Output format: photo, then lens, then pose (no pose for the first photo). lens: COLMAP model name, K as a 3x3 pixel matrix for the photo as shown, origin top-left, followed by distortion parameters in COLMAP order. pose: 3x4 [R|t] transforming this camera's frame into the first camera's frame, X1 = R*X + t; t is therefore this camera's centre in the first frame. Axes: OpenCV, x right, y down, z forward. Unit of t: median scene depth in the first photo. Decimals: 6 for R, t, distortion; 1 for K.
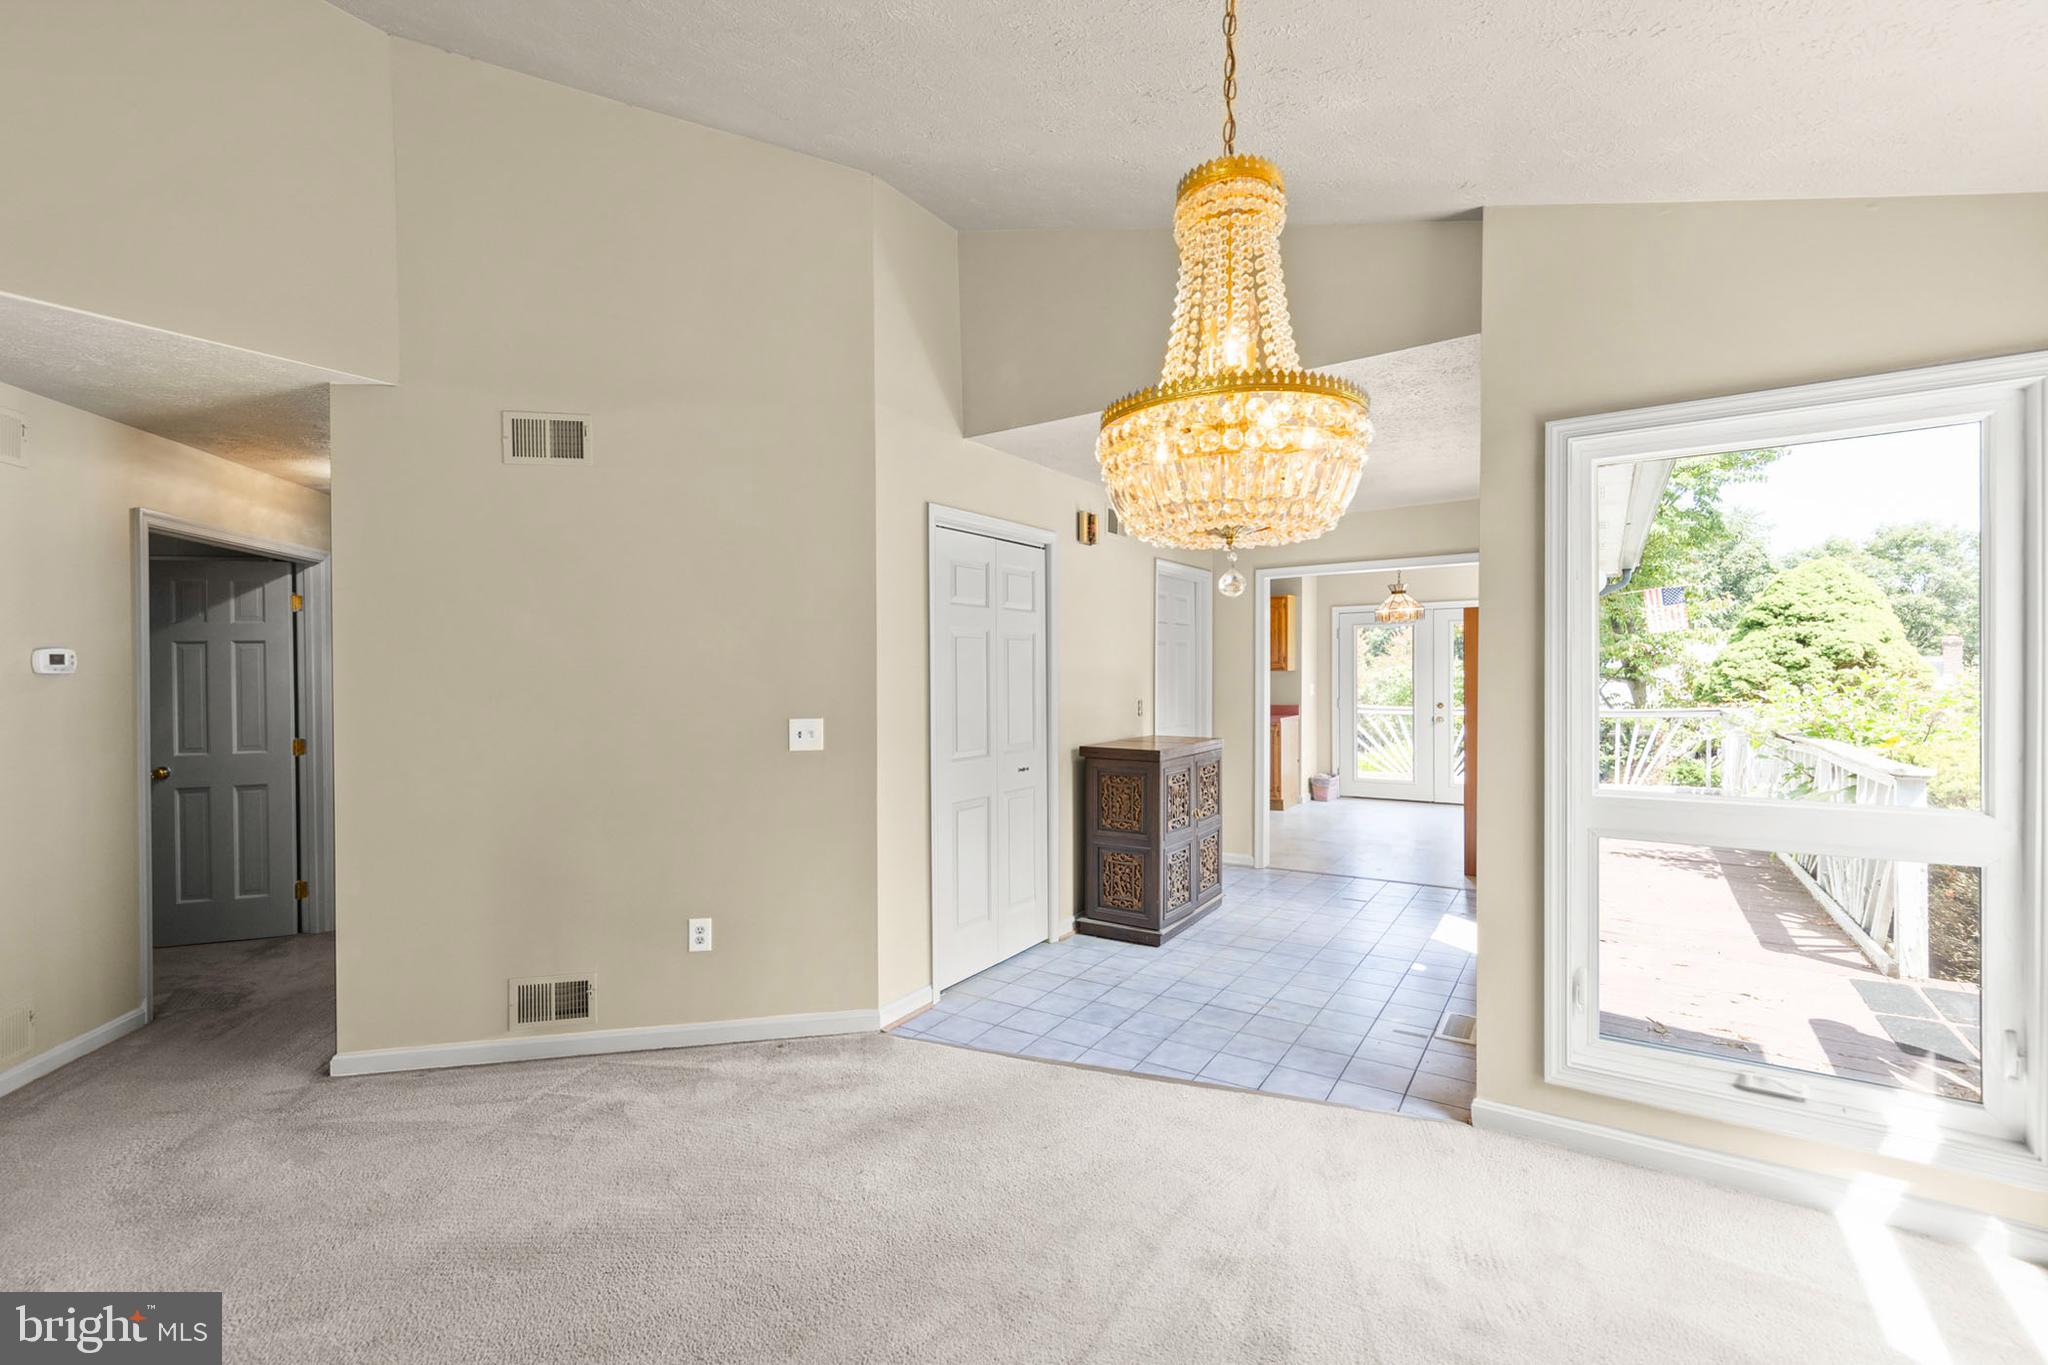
lens RADIAL K [[882.9, 0, 955.8], [0, 882.9, 683.1], [0, 0, 1]] dist [0.003494, 0.000453]
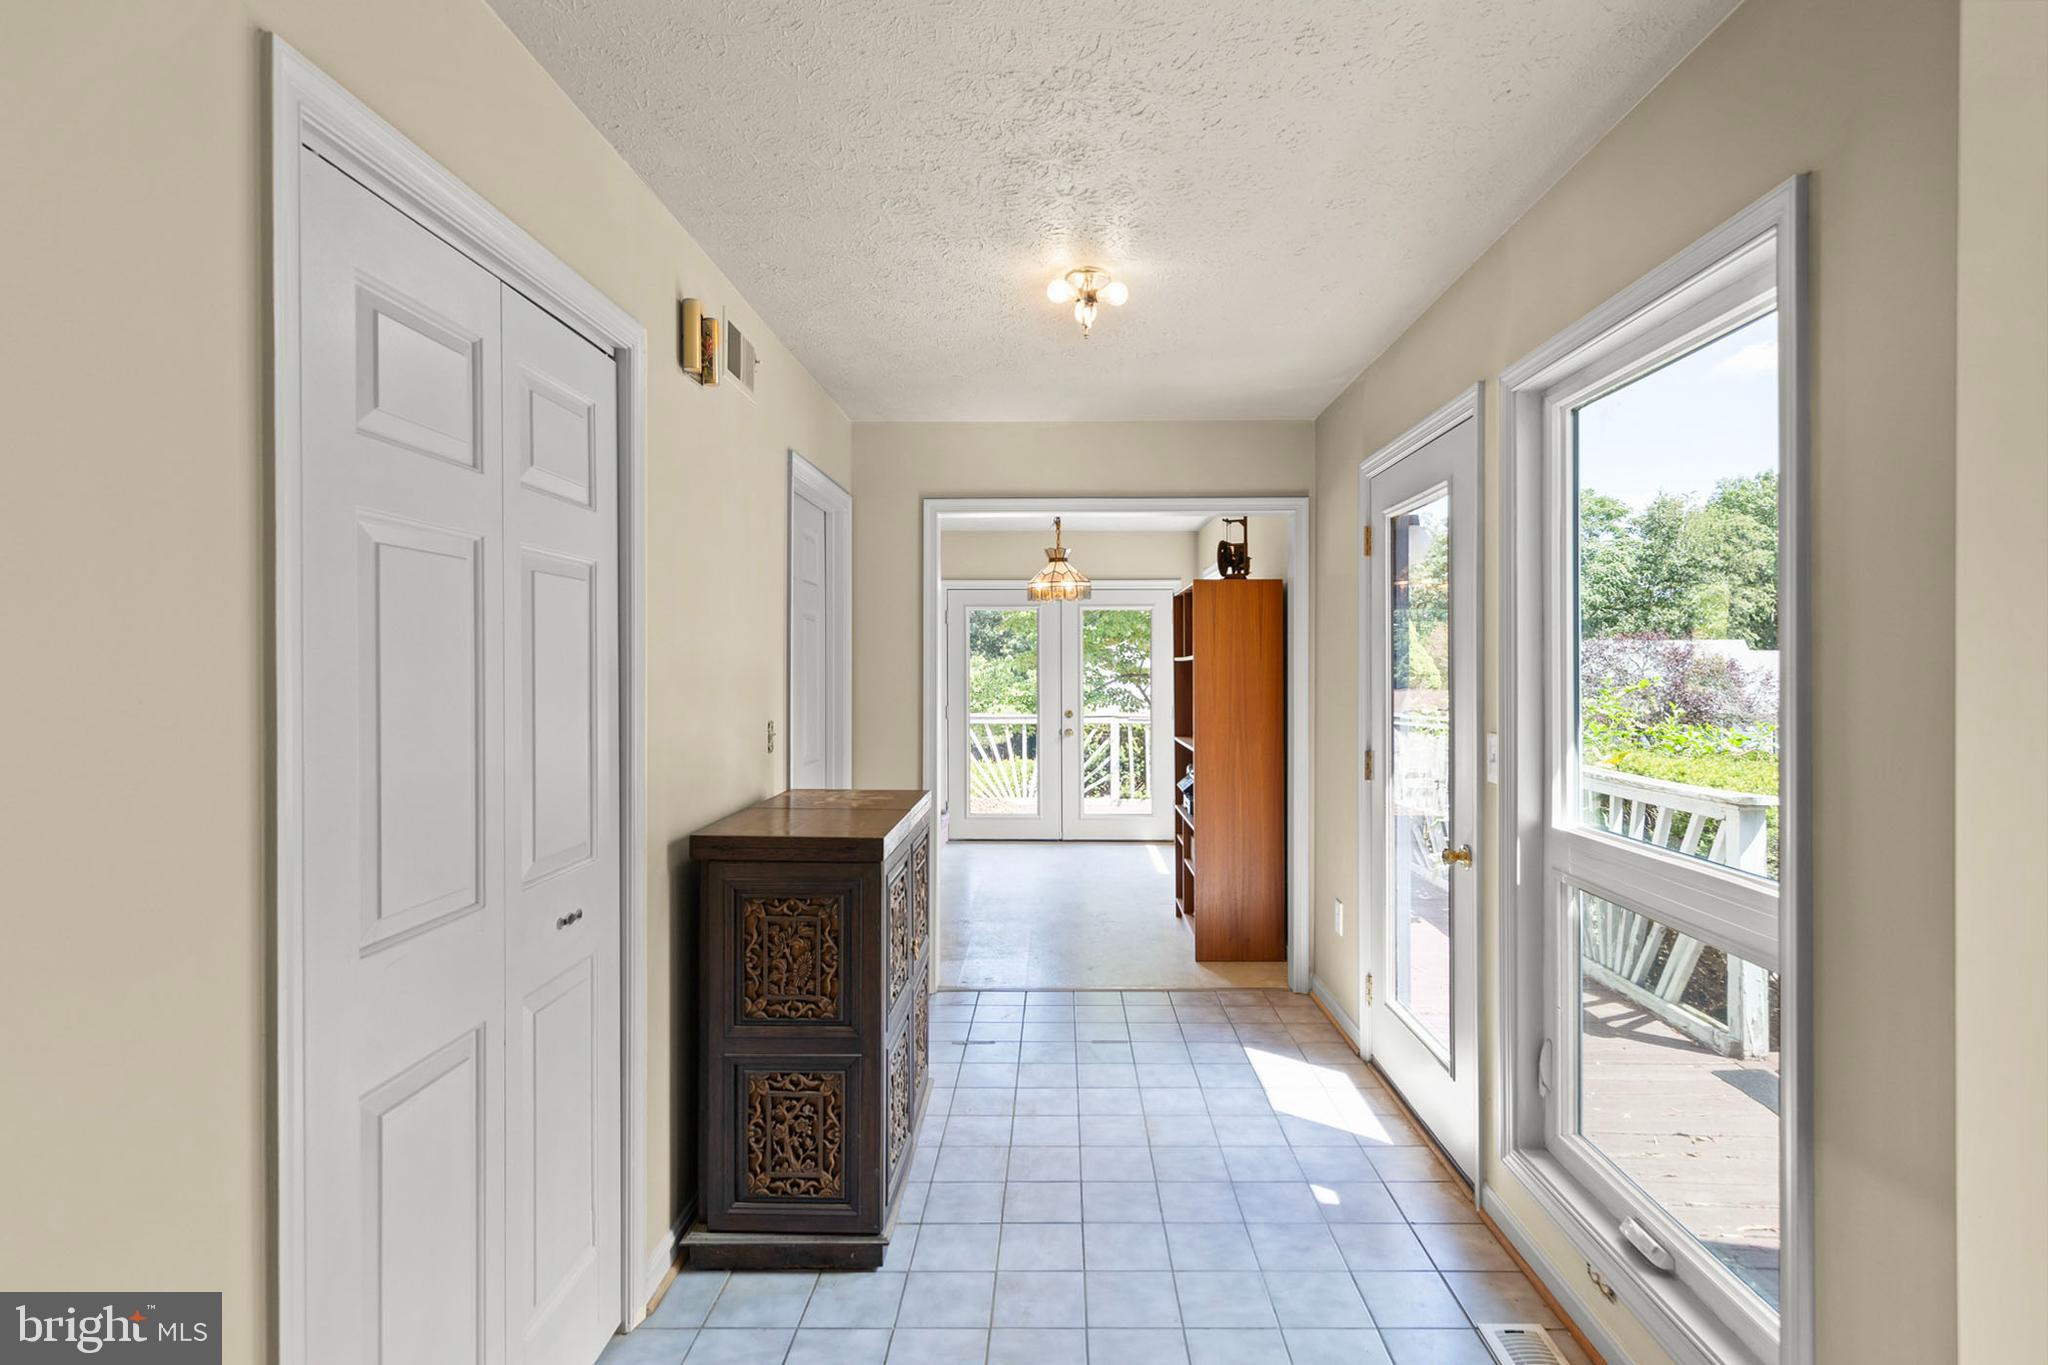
lens RADIAL K [[1080.5, 0, 1024.0], [0, 1080.5, 682.5], [0, 0, 1]] dist [0.004848, 0.000843]
pose [[0.832030, 0.003393, 0.554720, -0.018376], [-0.003594, 0.999993, -0.000725, -0.003738], [-0.554719, -0.001391, 0.832037, 0.490496]]
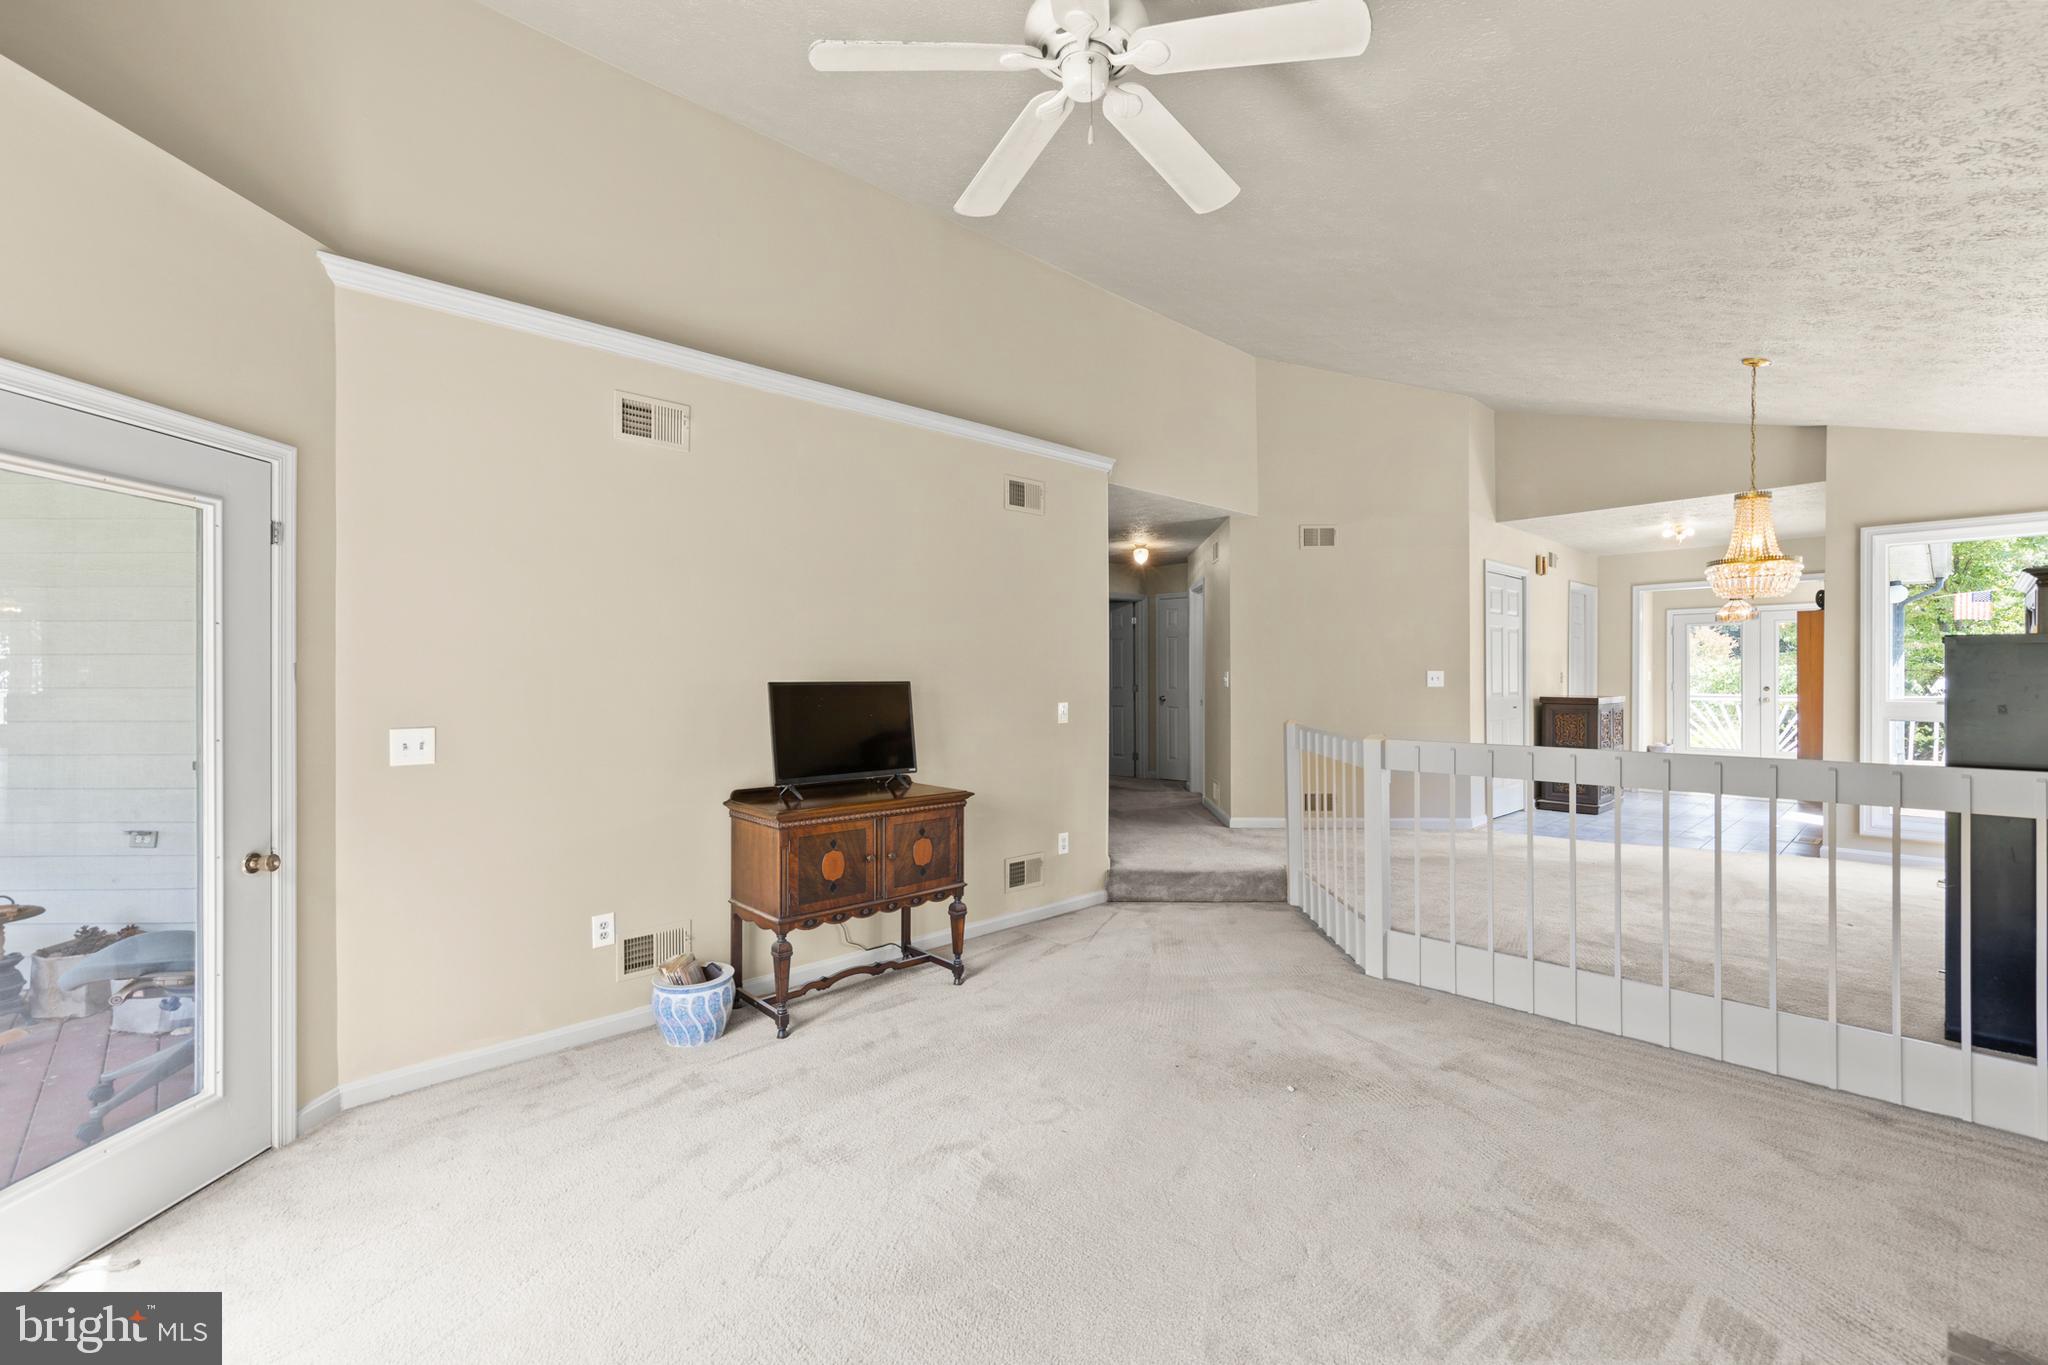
lens RADIAL K [[867.8, 0, 1023.6], [0, 867.8, 675.7], [0, 0, 1]] dist [-0.000314, -0.000284]
pose [[0.983281, 0.007276, -0.181949, -0.546987], [-0.008830, 0.999931, -0.007734, 0.056019], [0.181880, 0.009212, 0.983278, -0.830470]]
